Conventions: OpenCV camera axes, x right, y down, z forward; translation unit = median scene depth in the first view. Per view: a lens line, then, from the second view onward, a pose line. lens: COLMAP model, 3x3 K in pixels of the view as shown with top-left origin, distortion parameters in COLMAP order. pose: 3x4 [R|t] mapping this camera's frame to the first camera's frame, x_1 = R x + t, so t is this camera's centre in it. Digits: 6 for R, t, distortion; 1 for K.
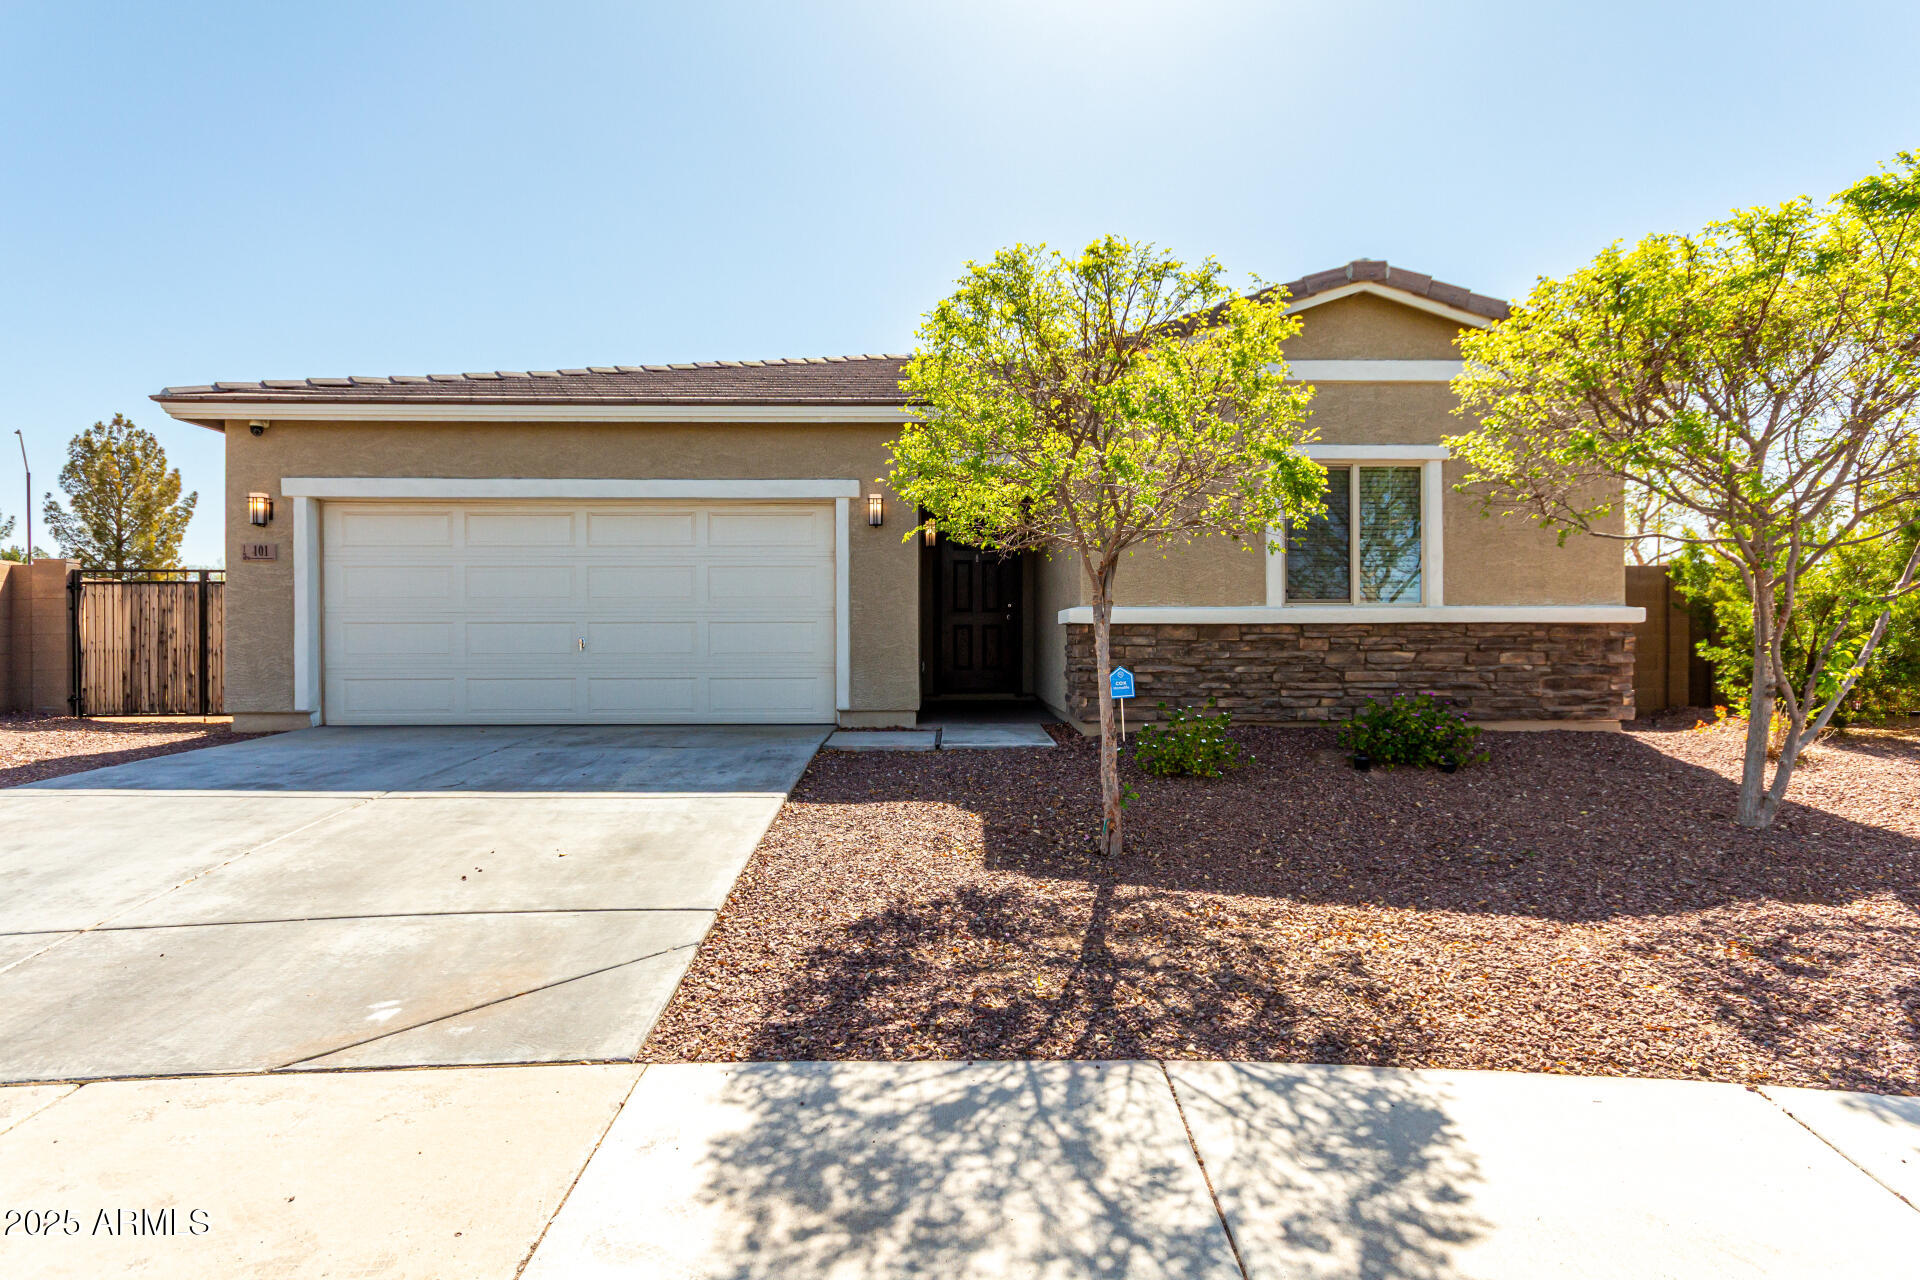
lens RADIAL K [[1016.6, 0, 960.0], [0, 1016.6, 640.0], [0, 0, 1]] dist [0.008686, 0.000441]
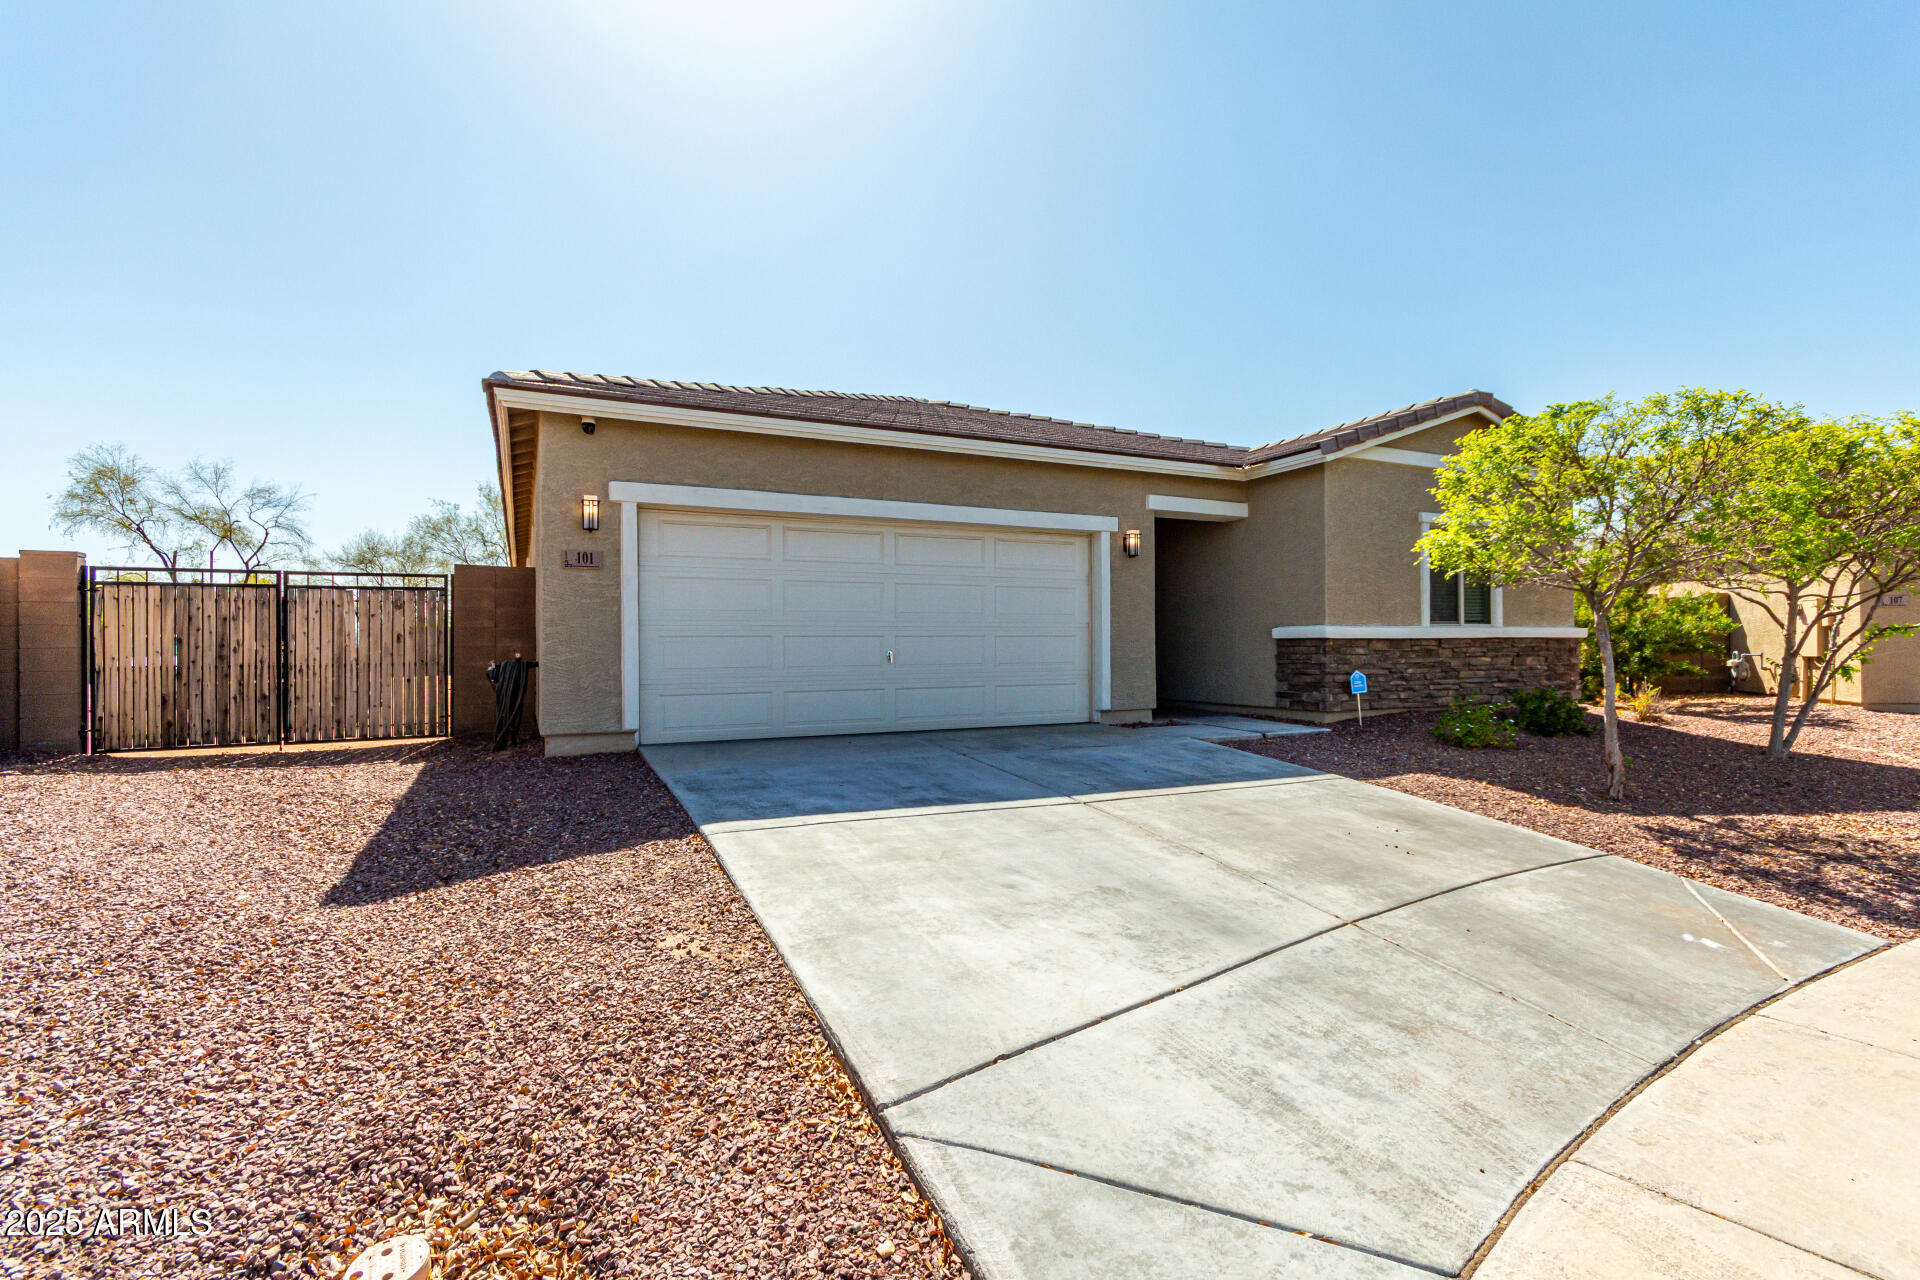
lens RADIAL K [[891.0, 0, 955.3], [0, 891.0, 637.1], [0, 0, 1]] dist [0.002559, 0.000265]
pose [[0.908853, 0.000607, 0.417115, -0.714983], [0.003100, 0.999961, -0.008210, -0.008416], [-0.417104, 0.008755, 0.908816, 0.130231]]
